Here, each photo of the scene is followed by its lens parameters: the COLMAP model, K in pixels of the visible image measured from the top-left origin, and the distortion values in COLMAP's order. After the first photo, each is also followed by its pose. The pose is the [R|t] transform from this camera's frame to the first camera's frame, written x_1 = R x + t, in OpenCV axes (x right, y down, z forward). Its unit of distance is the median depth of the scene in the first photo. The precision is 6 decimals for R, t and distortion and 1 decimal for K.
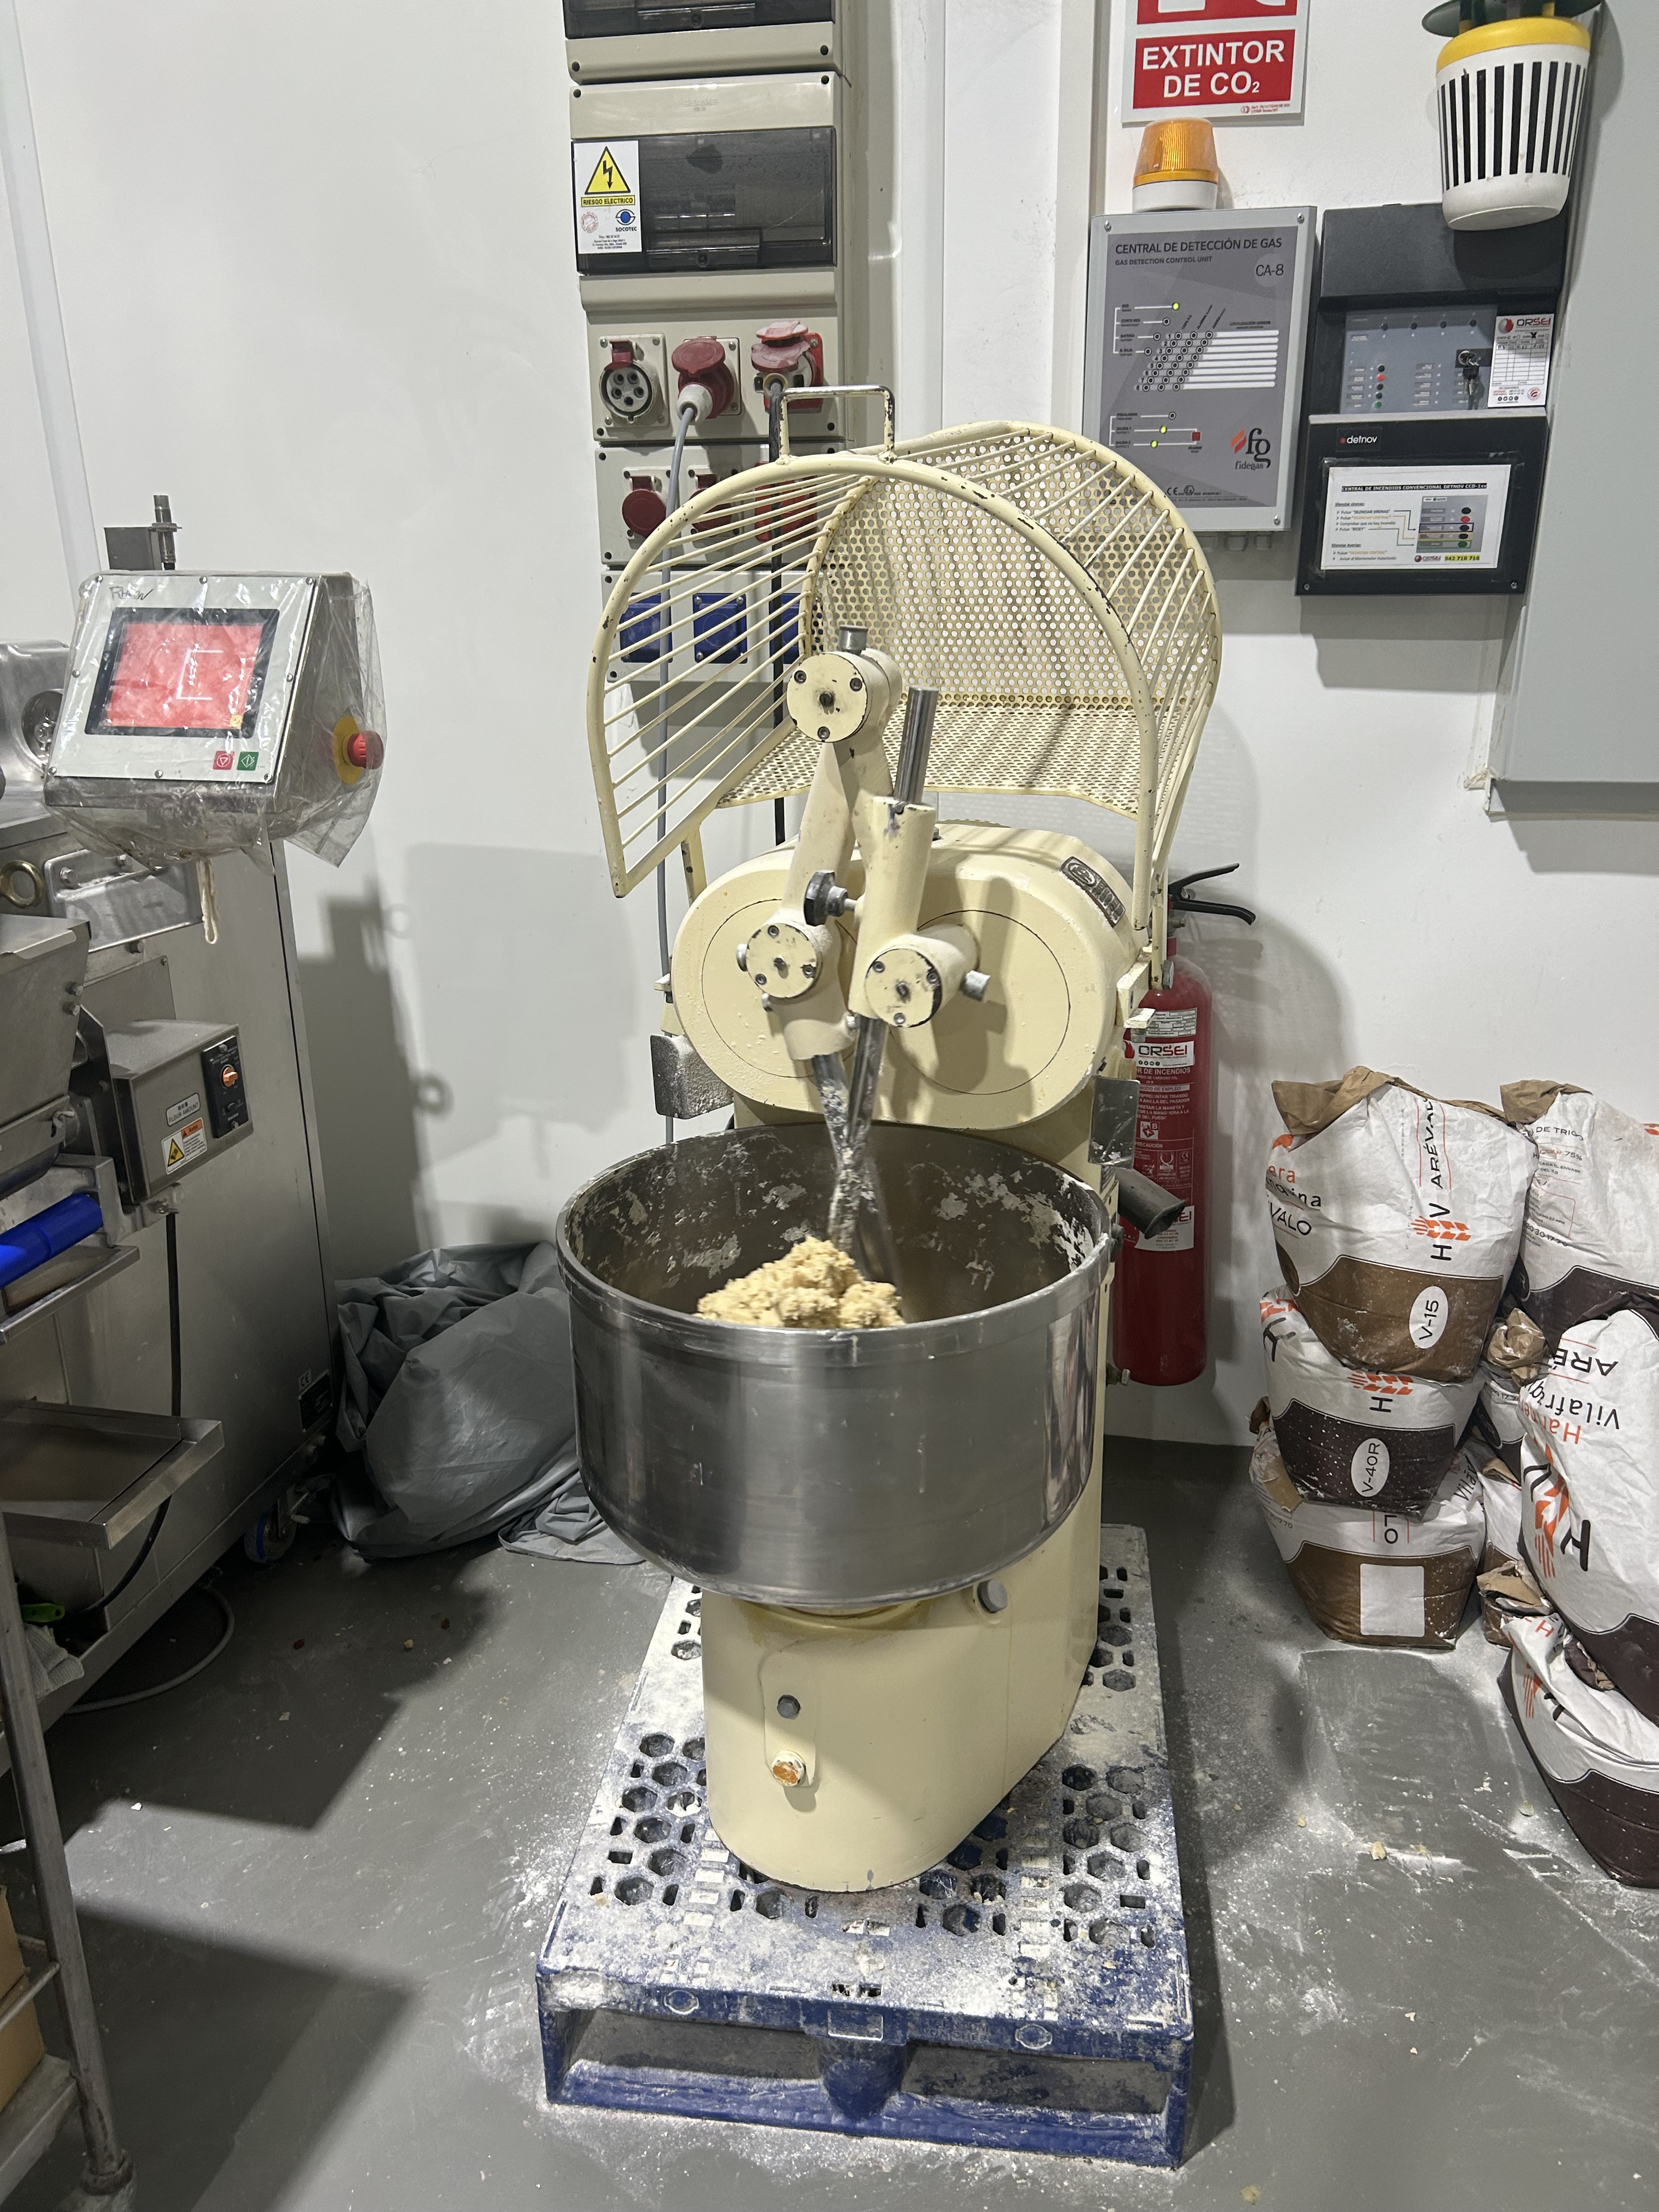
lens RADIAL K [[1640.7, 0, 831.5], [0, 1640.7, 1114.3], [0, 0, 1]] dist [0.029517, -0.005845]
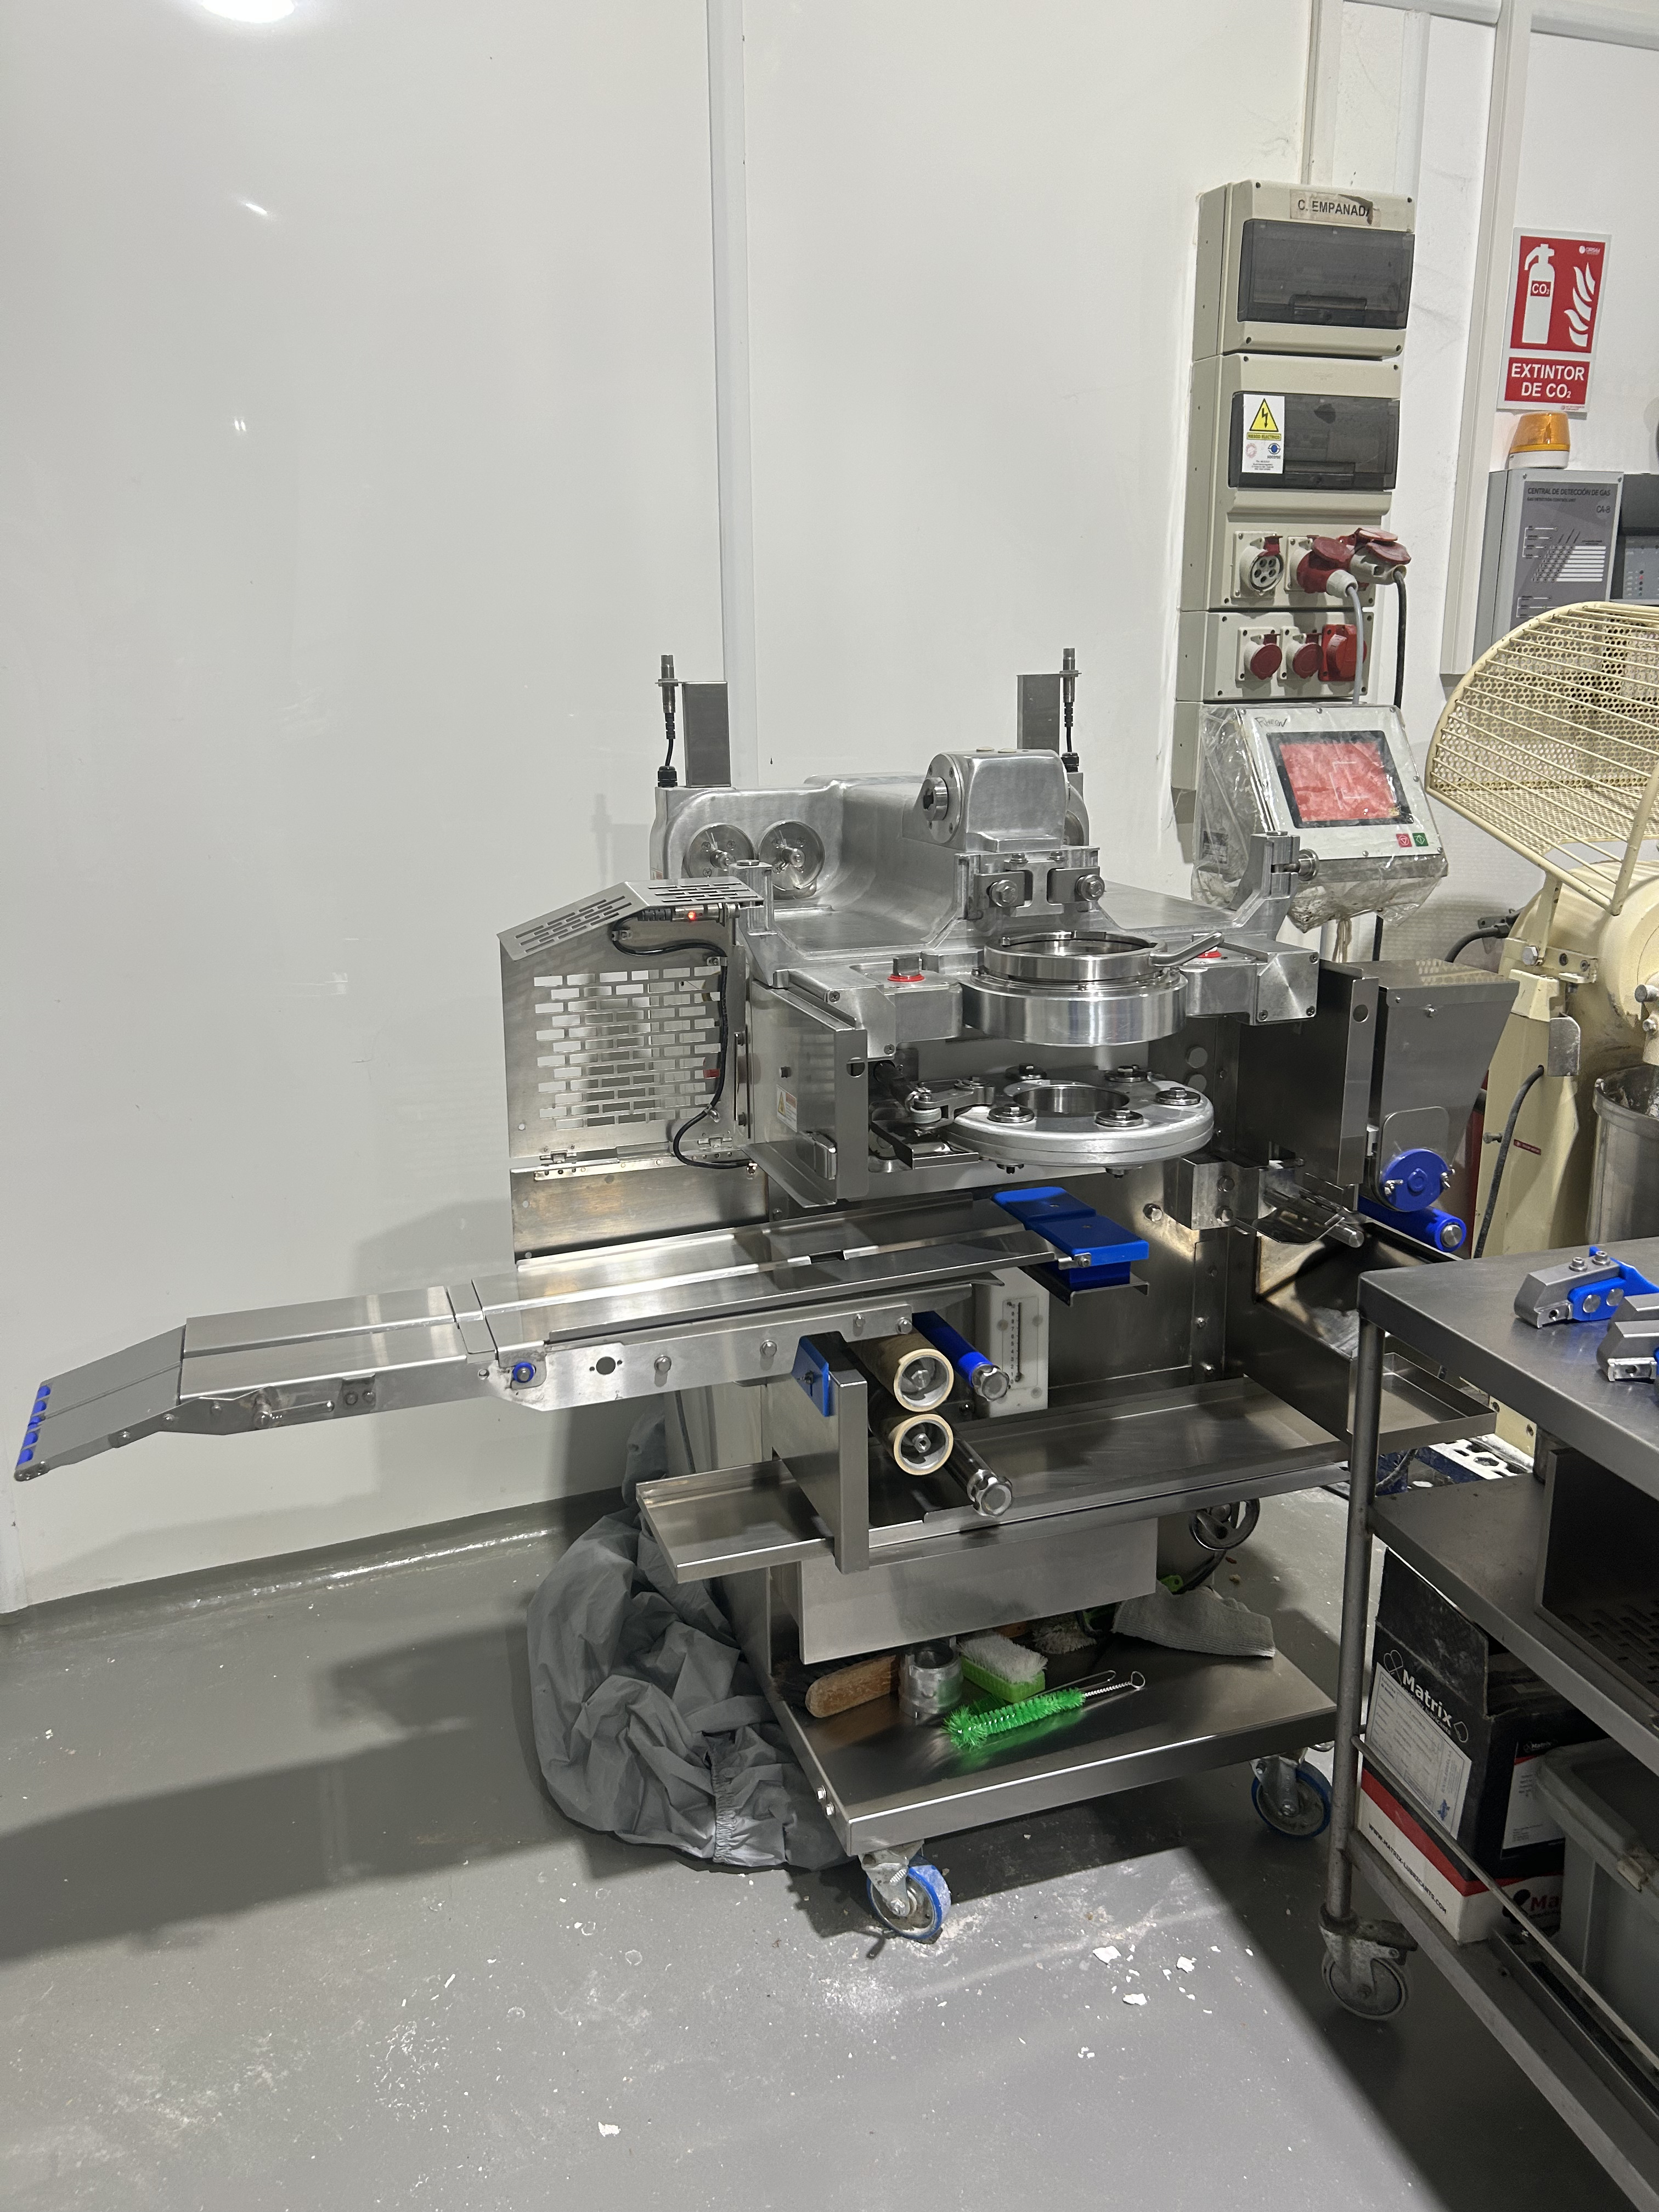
lens RADIAL K [[1640.7, 0, 826.8], [0, 1640.7, 1103.9], [0, 0, 1]] dist [0.029517, -0.005845]
pose [[0.863666, -0.126572, 0.487915, -1.169153], [0.169248, 0.984583, -0.044174, -0.019315], [-0.474801, 0.120731, 0.871773, 0.065611]]
